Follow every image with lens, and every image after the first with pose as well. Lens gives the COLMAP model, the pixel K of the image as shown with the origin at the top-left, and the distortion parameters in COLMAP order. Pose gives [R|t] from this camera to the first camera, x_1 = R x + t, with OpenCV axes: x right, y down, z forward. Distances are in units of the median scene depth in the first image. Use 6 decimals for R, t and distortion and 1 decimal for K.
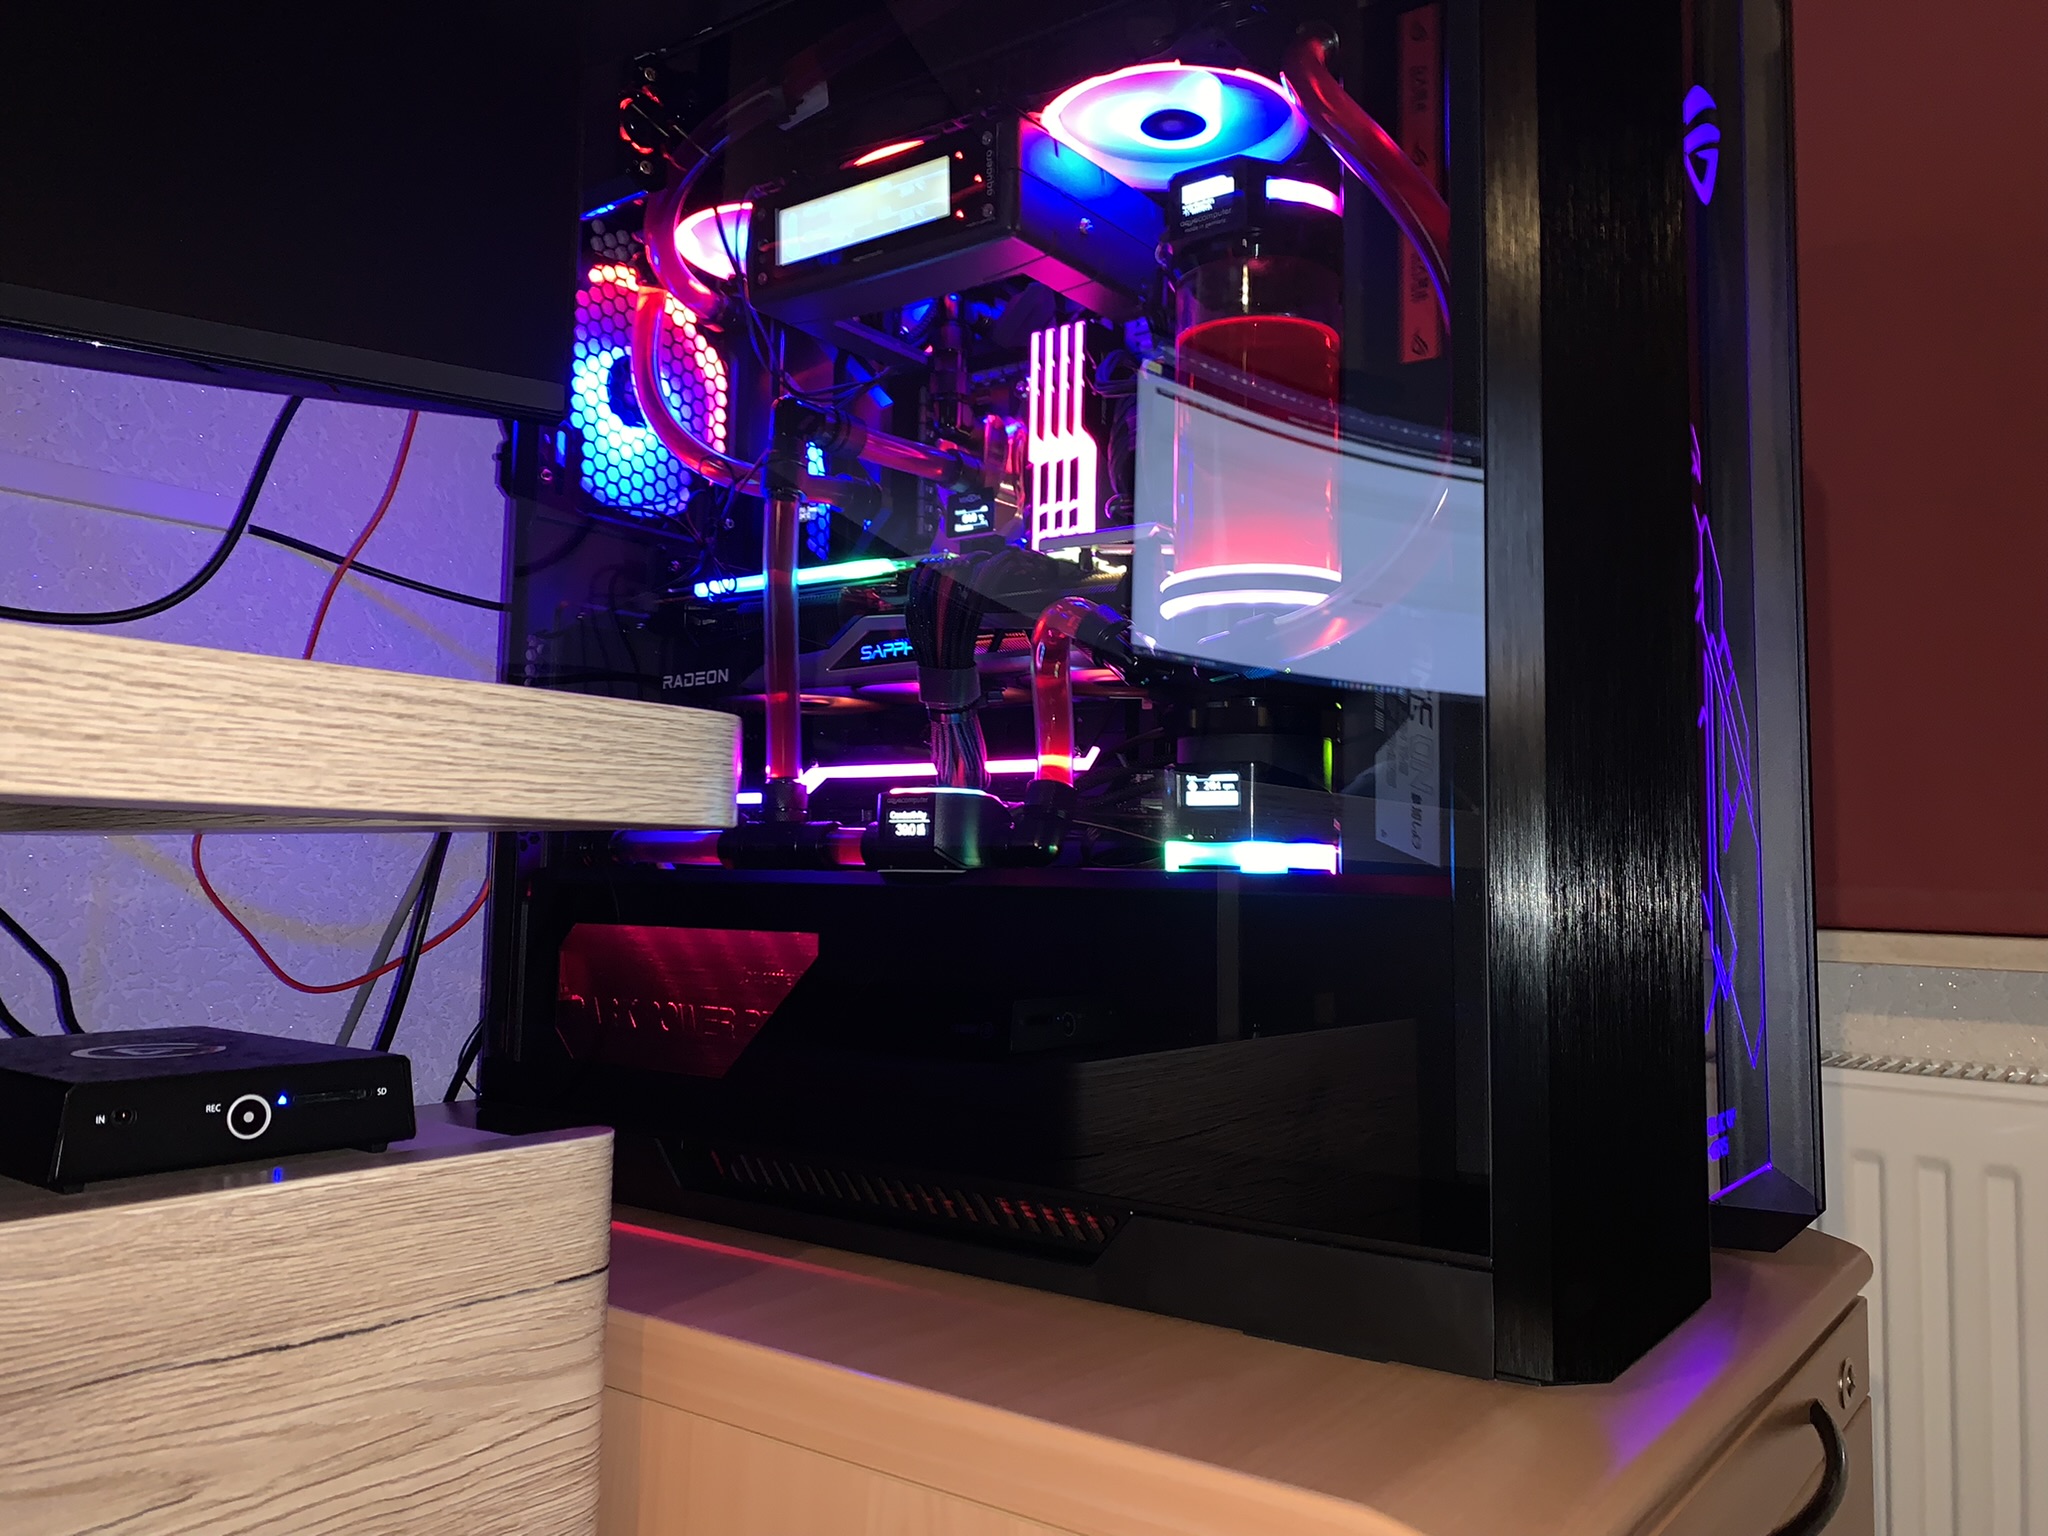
lens RADIAL K [[1571.9, 0, 1051.2], [0, 1571.9, 750.5], [0, 0, 1]] dist [0.039826, -0.046266]
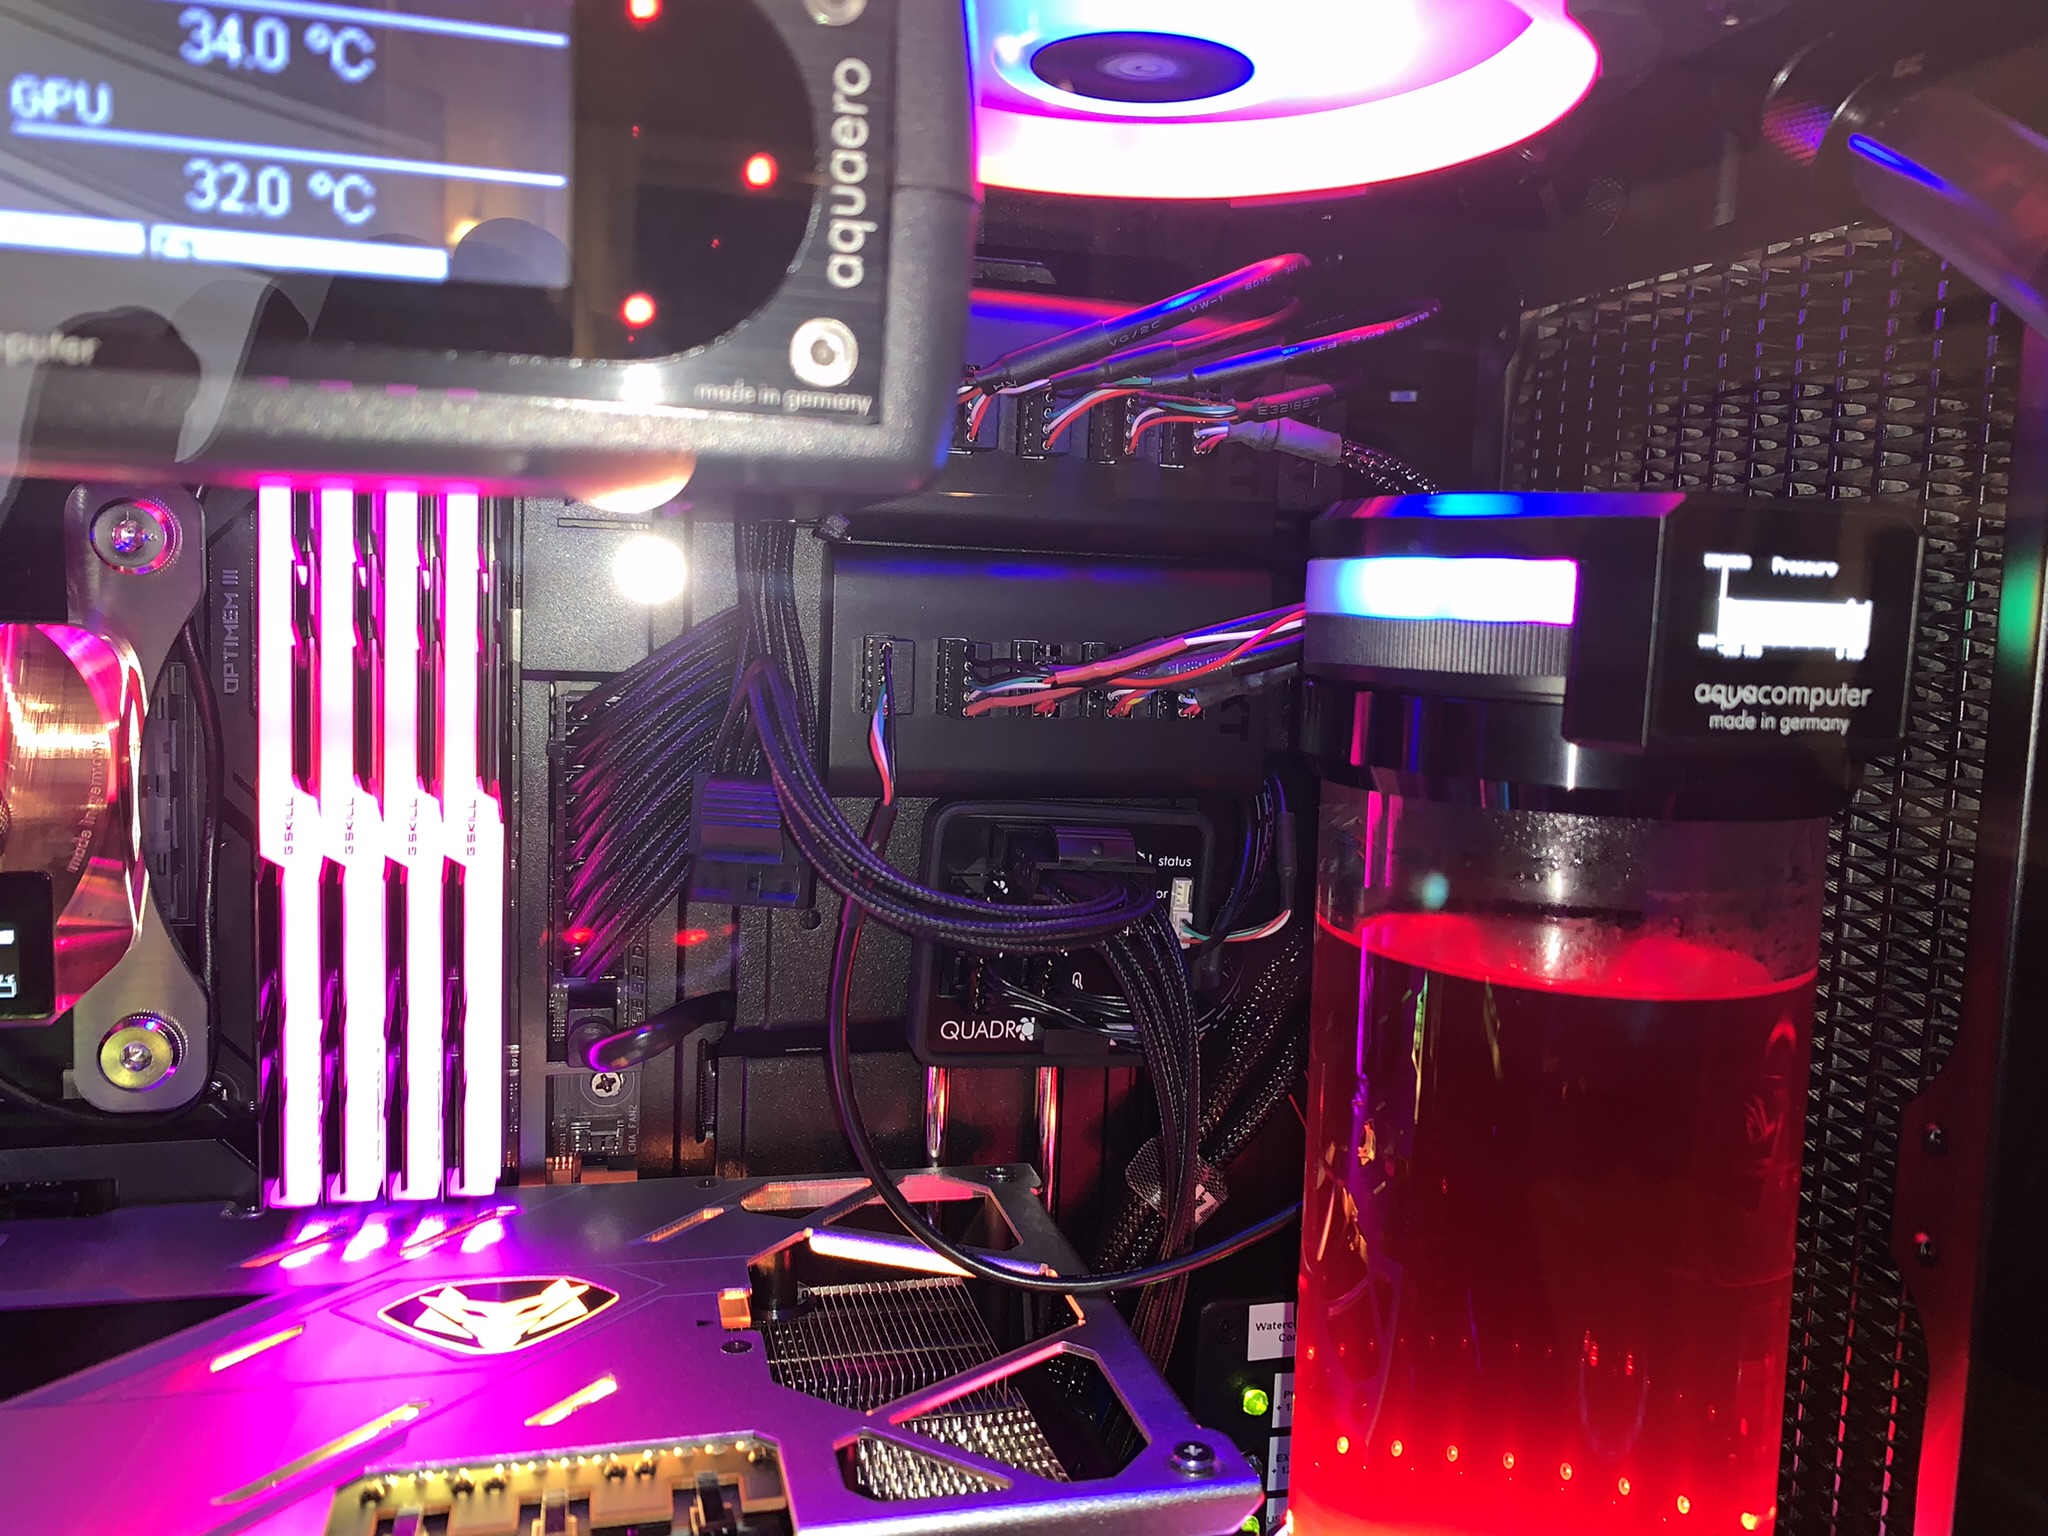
lens RADIAL K [[1571.9, 0, 1003.1], [0, 1571.9, 726.3], [0, 0, 1]] dist [0.039826, -0.046266]
pose [[0.636624, -0.063314, 0.768571, -0.215677], [-0.093647, 0.982901, 0.158540, -0.369421], [-0.765467, -0.172905, 0.619809, 0.944575]]
